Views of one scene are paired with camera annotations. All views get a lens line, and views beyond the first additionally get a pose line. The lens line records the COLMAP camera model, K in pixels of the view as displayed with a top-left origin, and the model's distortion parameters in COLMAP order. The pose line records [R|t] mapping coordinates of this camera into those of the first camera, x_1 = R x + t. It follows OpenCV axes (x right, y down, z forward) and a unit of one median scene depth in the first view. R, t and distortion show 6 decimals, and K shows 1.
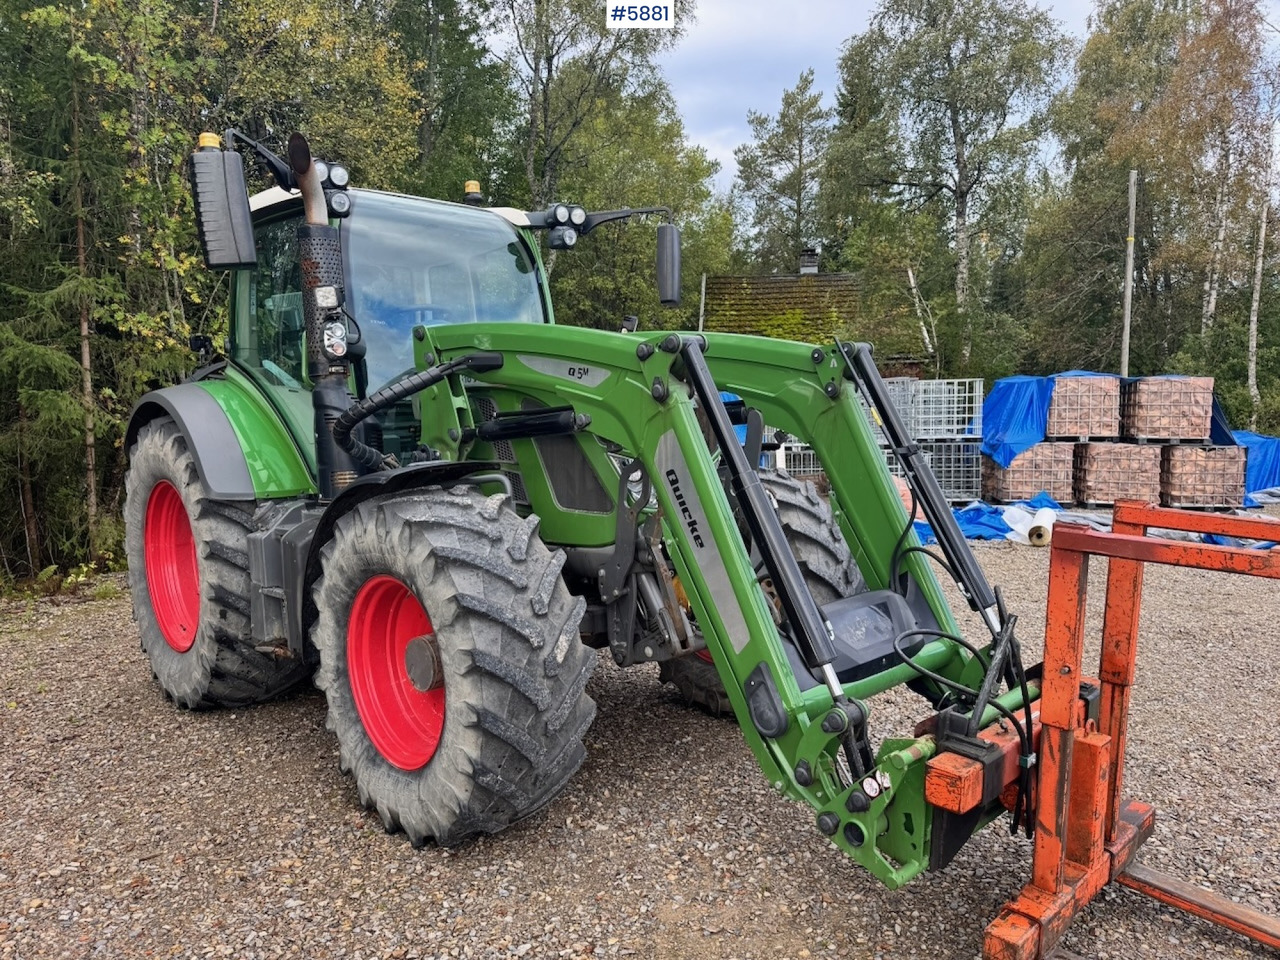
lens RADIAL K [[906.8, 0, 638.6], [0, 906.8, 485.4], [0, 0, 1]] dist [0.040230, -0.050565]
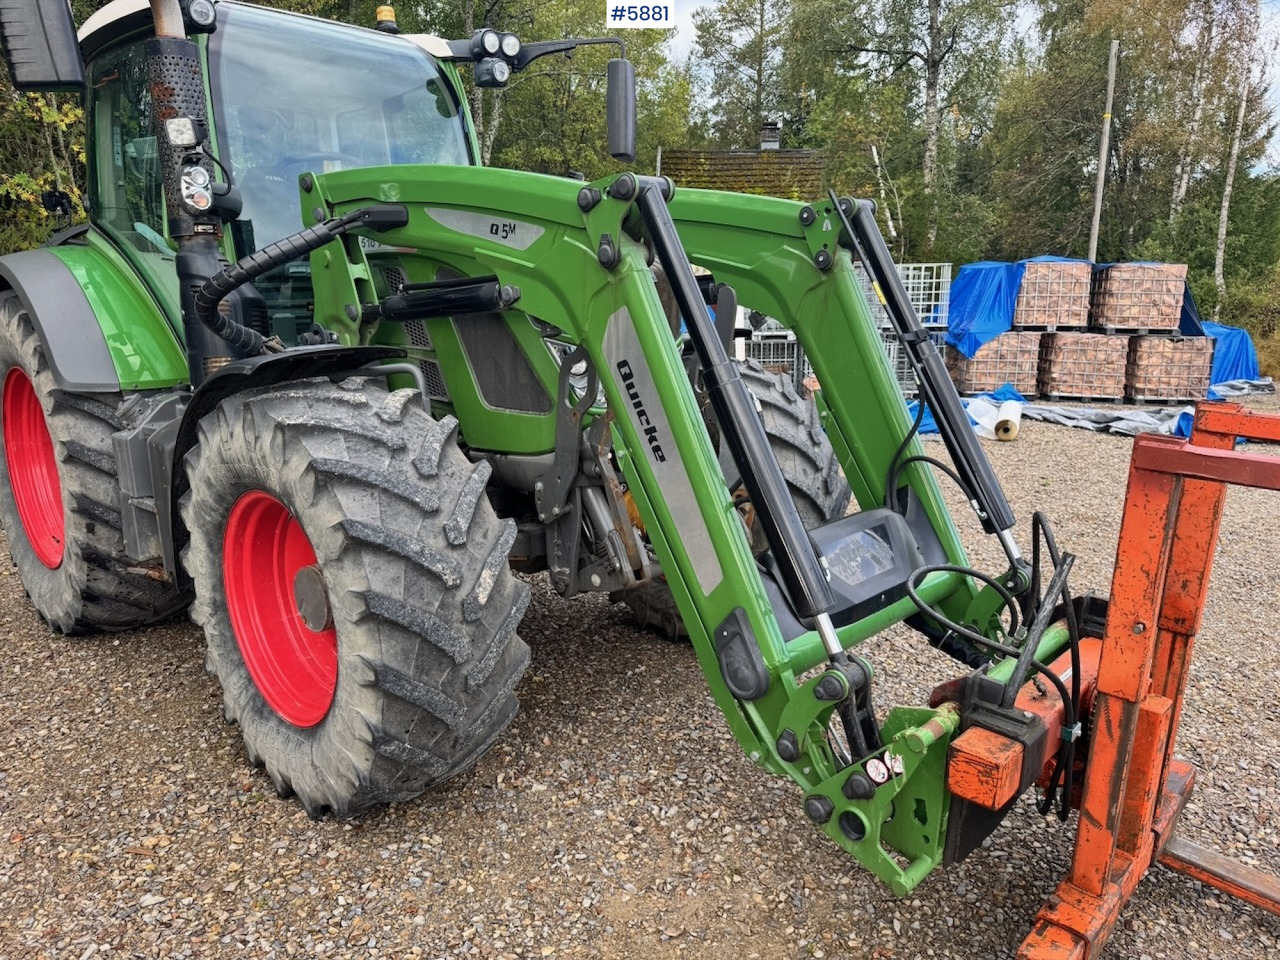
lens RADIAL K [[906.8, 0, 634.1], [0, 906.8, 483.5], [0, 0, 1]] dist [0.040230, -0.050565]
pose [[0.998840, -0.000082, 0.048159, 0.006312], [-0.005673, 0.992836, 0.119348, -0.003729], [-0.047823, -0.119483, 0.991684, 0.177717]]
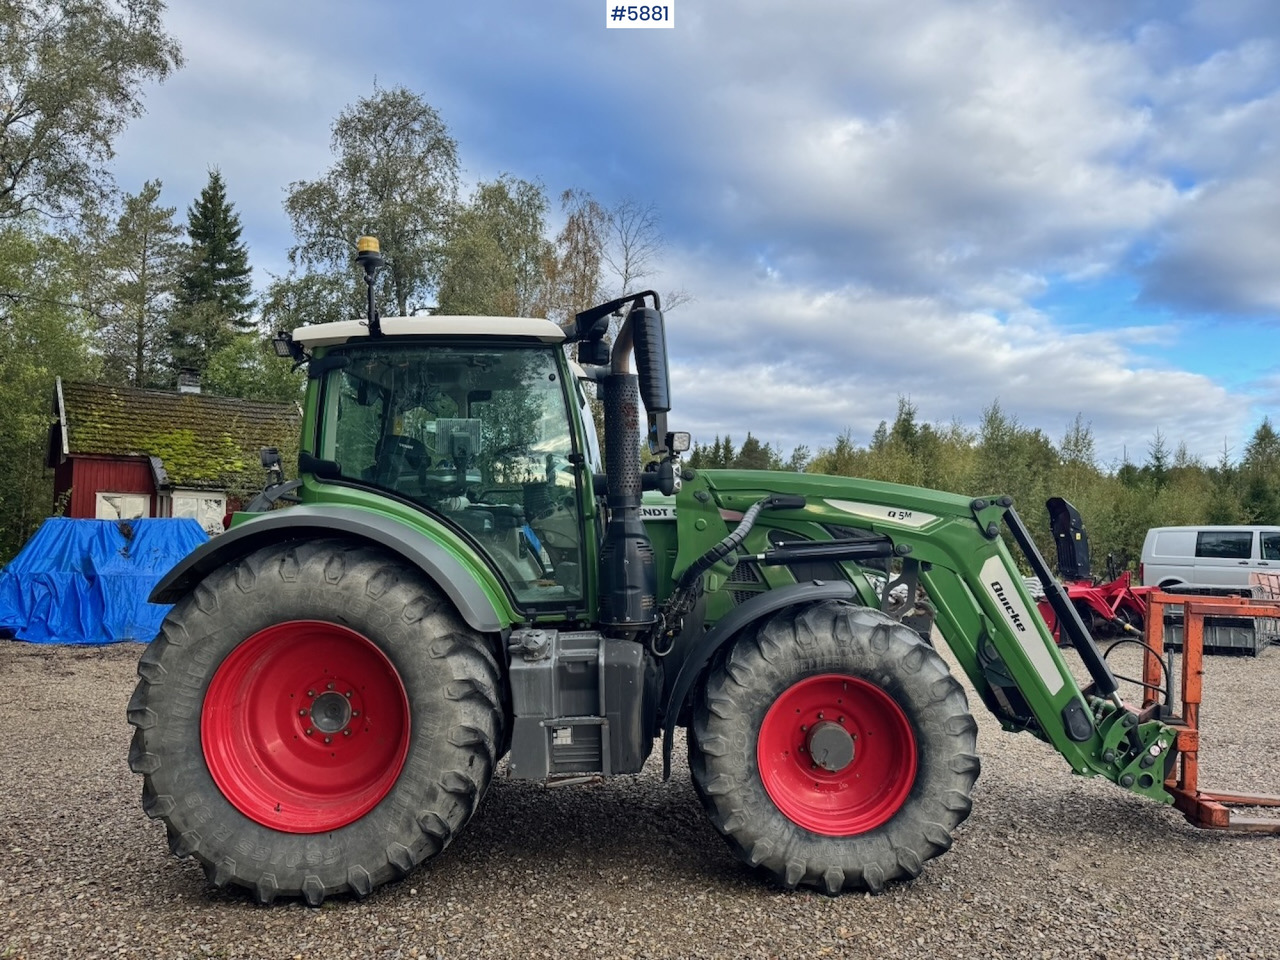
lens RADIAL K [[906.8, 0, 632.2], [0, 906.8, 484.0], [0, 0, 1]] dist [0.040230, -0.050565]
pose [[0.703983, 0.055396, 0.708053, -1.219232], [0.046793, 0.991170, -0.124070, -0.014893], [-0.708674, 0.120475, 0.695174, 0.269798]]
